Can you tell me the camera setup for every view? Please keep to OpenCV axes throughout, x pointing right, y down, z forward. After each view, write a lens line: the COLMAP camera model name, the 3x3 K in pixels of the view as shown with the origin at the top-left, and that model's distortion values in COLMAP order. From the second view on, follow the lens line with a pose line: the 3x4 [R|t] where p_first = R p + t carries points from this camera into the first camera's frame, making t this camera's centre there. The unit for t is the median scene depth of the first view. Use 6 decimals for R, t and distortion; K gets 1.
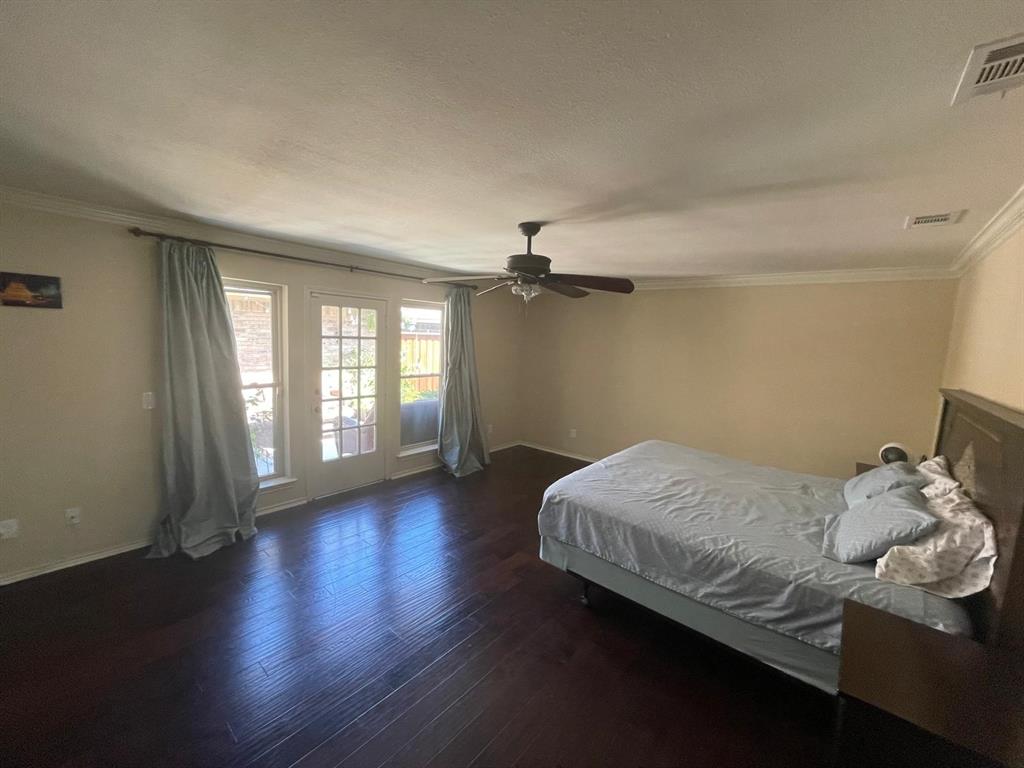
lens RADIAL K [[414.1, 0, 510.3], [0, 414.1, 382.2], [0, 0, 1]] dist [-0.002459, -0.000043]
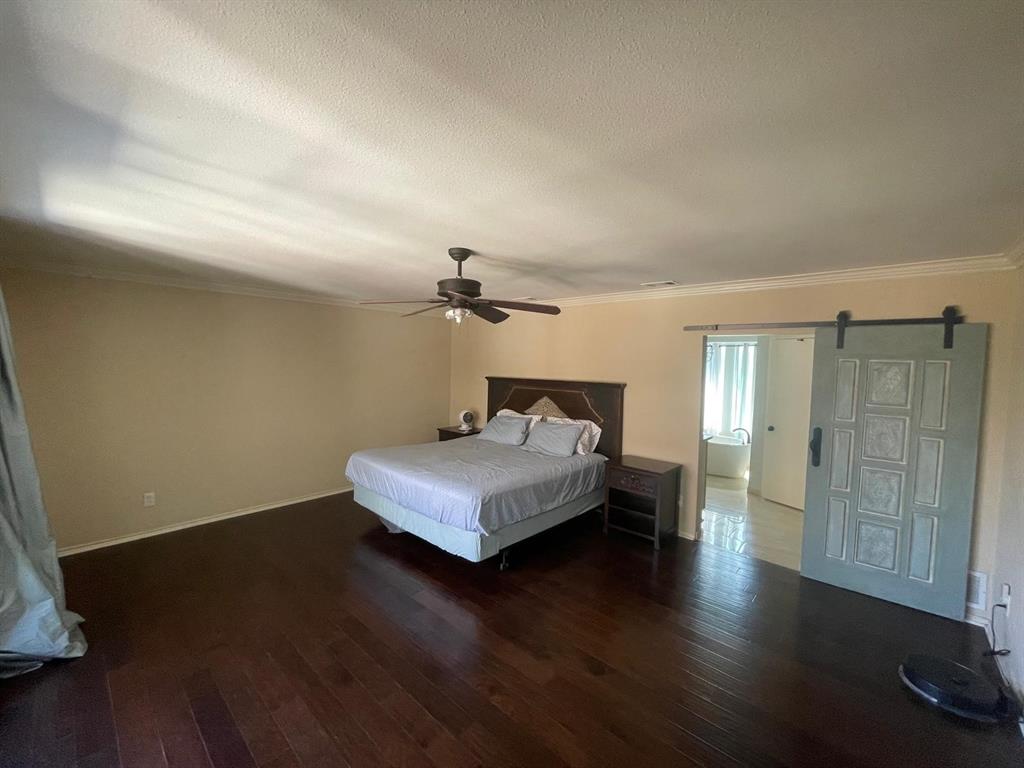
lens RADIAL K [[414.1, 0, 510.3], [0, 414.1, 382.2], [0, 0, 1]] dist [-0.002459, -0.000043]
pose [[0.056779, -0.097619, 0.993603, -1.133483], [0.101113, 0.990654, 0.091551, -0.154660], [-0.993253, 0.095268, 0.066118, 0.951607]]
